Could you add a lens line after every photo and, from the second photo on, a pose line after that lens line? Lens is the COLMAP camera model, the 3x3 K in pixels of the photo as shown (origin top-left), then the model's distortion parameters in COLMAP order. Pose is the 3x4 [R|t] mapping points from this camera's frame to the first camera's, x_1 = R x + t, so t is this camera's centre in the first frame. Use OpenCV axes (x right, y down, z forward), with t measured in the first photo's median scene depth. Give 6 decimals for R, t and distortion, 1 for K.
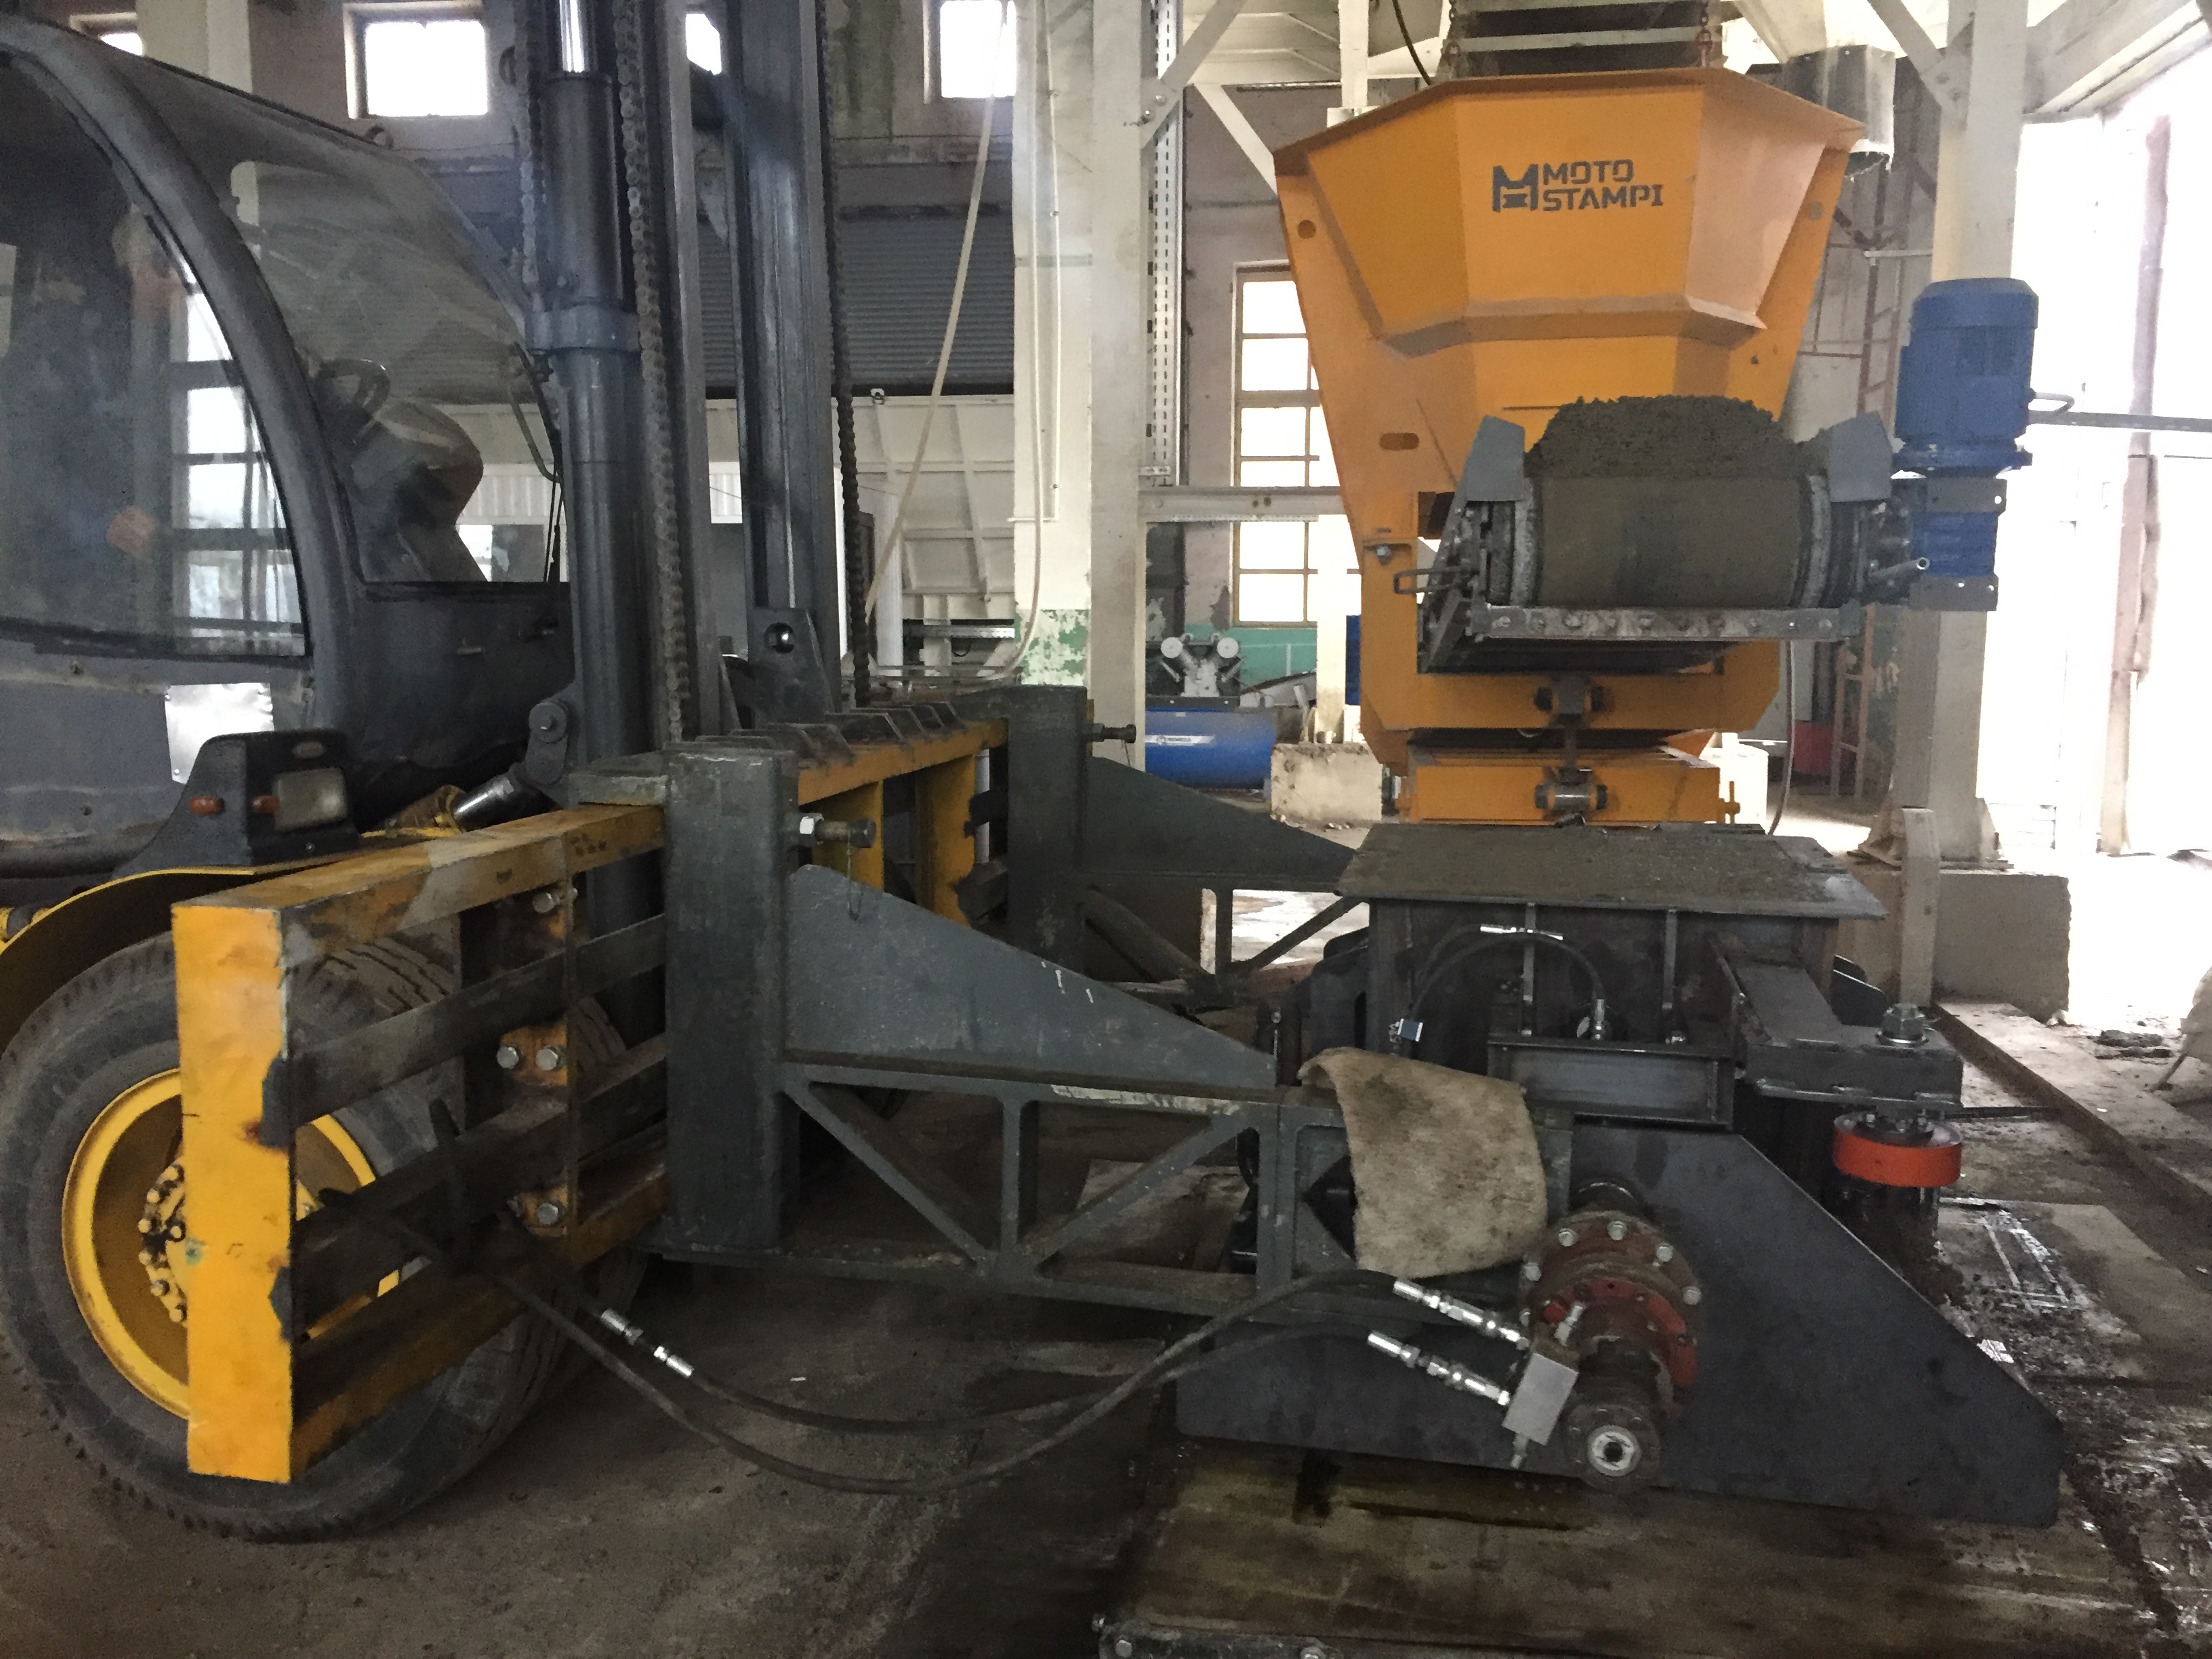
lens RADIAL K [[1876.2, 0, 1106.0], [0, 1876.2, 829.5], [0, 0, 1]] dist [0.088146, -0.123885]
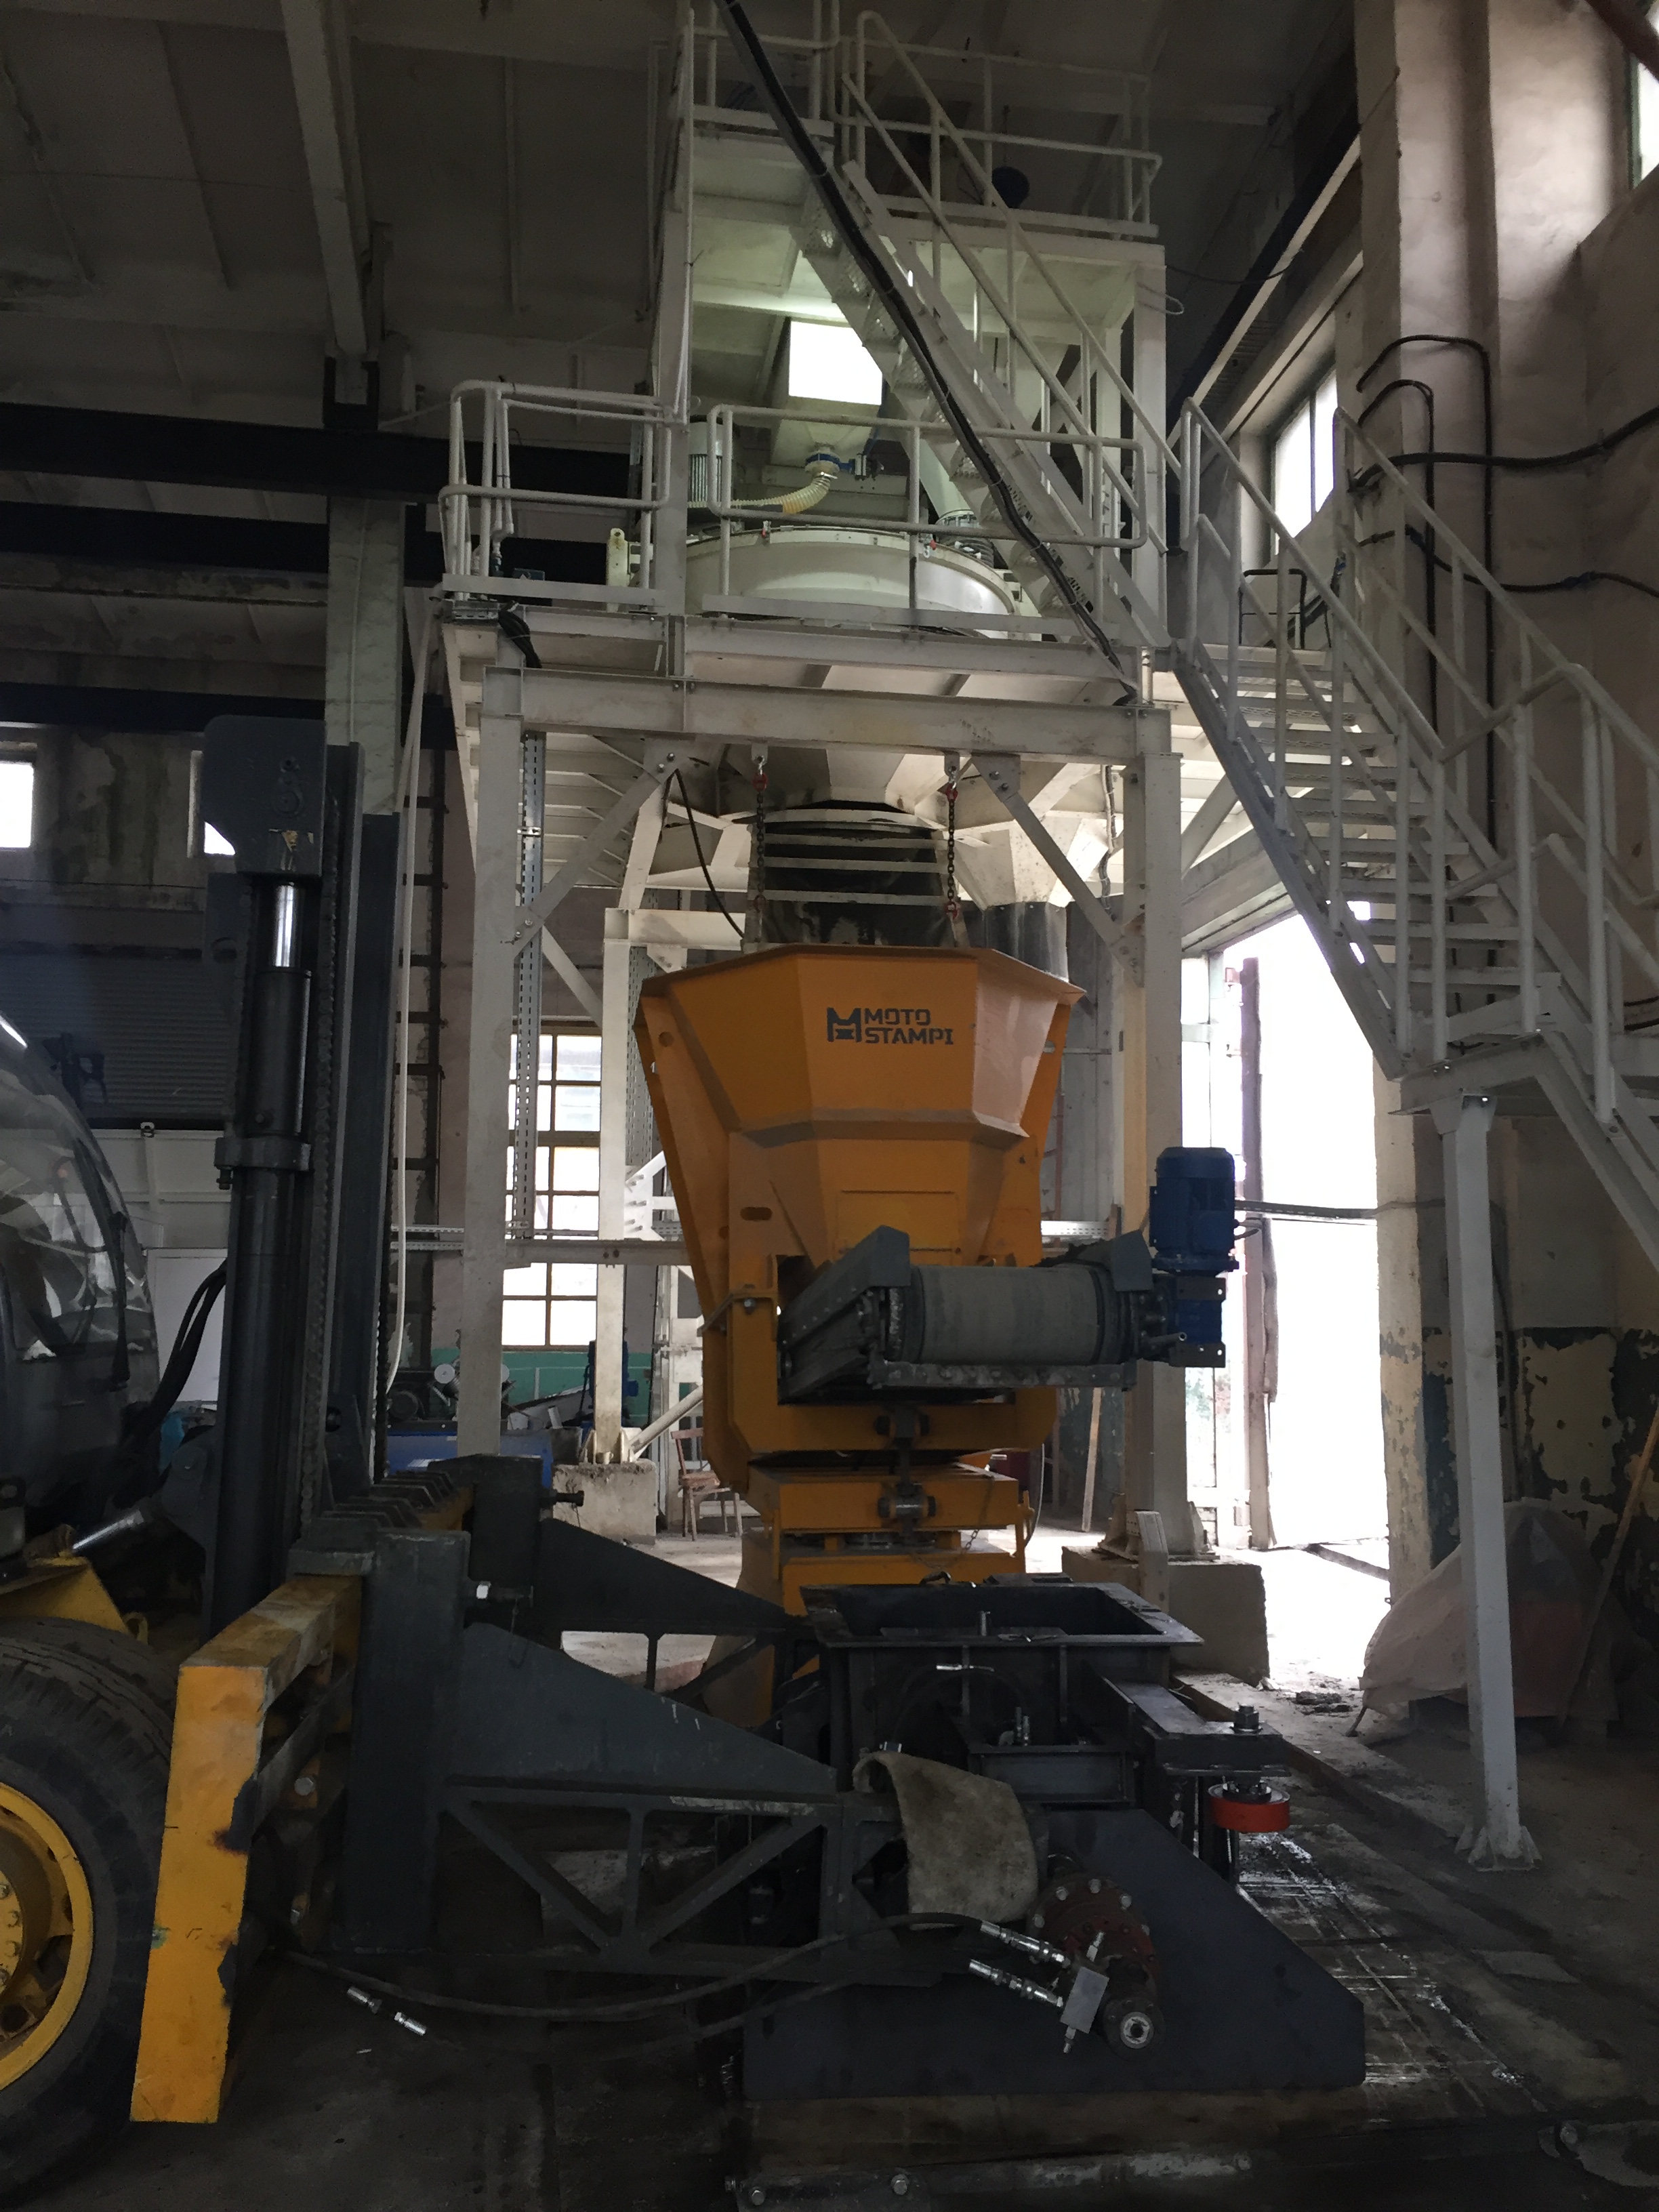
lens RADIAL K [[1876.2, 0, 829.5], [0, 1876.2, 1106.0], [0, 0, 1]] dist [0.088146, -0.123885]
pose [[0.957921, 0.035086, 0.284880, -0.140606], [0.031330, 0.973790, -0.225283, 0.002532], [-0.285318, 0.224729, 0.931714, -0.157137]]
